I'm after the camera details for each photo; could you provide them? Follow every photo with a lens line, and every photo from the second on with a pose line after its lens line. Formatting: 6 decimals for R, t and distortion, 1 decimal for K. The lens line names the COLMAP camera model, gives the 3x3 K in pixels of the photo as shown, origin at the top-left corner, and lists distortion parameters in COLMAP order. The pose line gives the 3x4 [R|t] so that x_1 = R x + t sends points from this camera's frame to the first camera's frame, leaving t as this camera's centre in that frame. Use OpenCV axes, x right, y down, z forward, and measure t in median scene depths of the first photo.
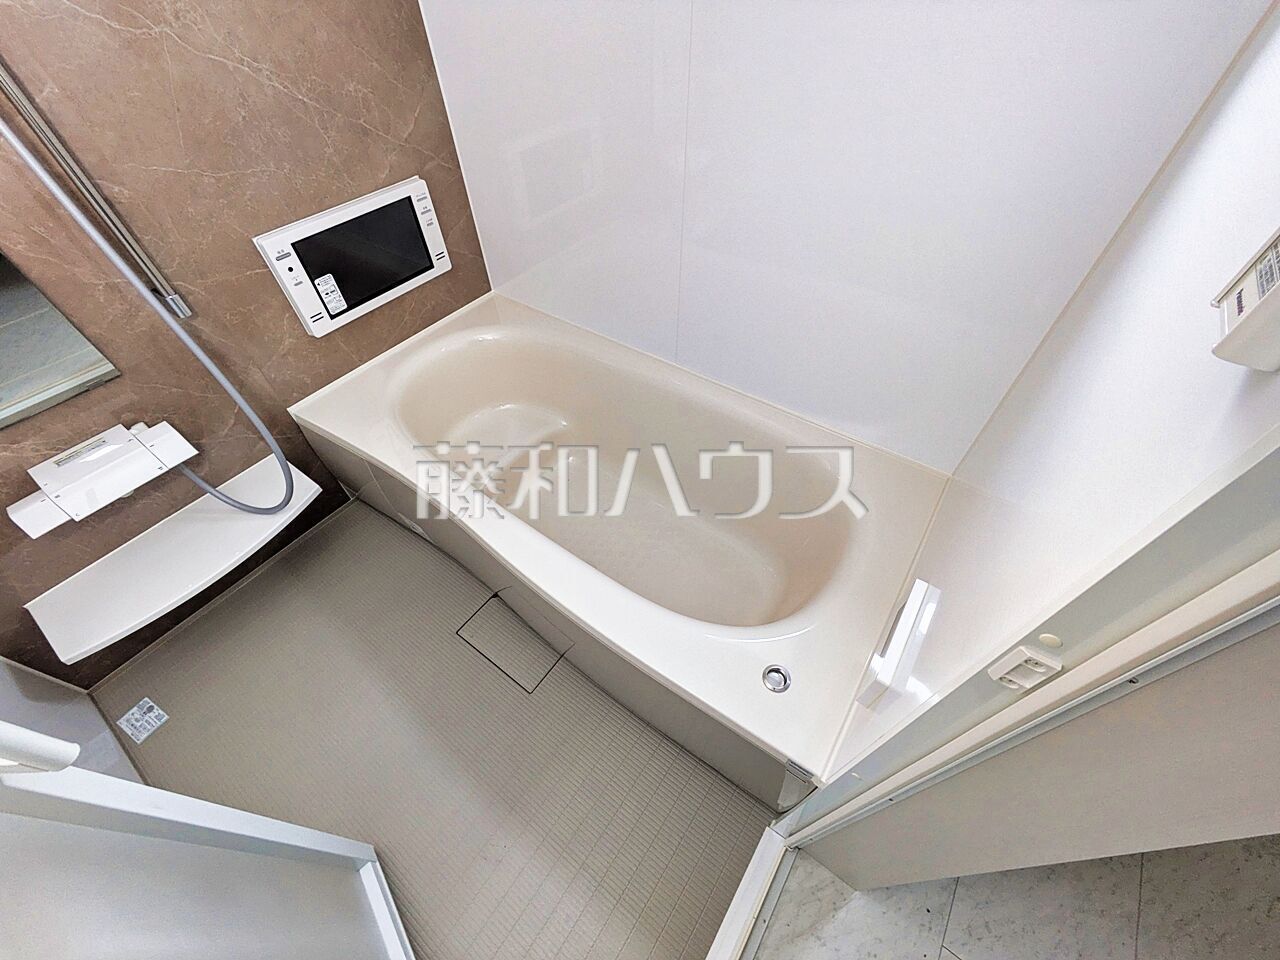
lens RADIAL K [[503.3, 0, 639.6], [0, 503.3, 485.2], [0, 0, 1]] dist [-0.001007, 0.000494]
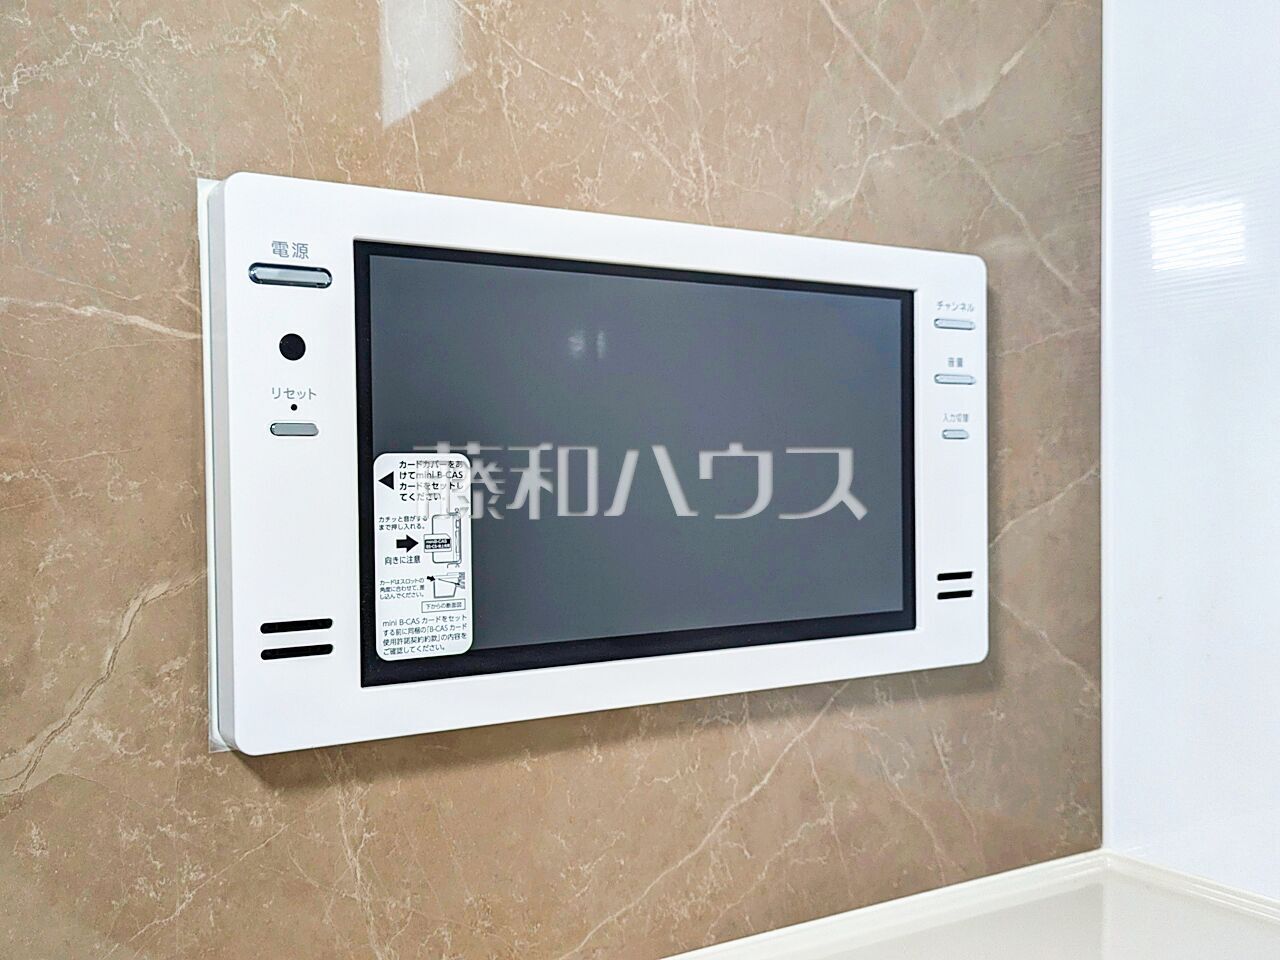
lens RADIAL K [[1229.8, 0, 644.6], [0, 1229.8, 480.0], [0, 0, 1]] dist [0.019432, 0.000000]
pose [[0.918610, 0.004308, -0.395142, -0.362919], [-0.299972, 0.658532, -0.690183, -0.113615], [0.257241, 0.752540, 0.606226, 0.727871]]
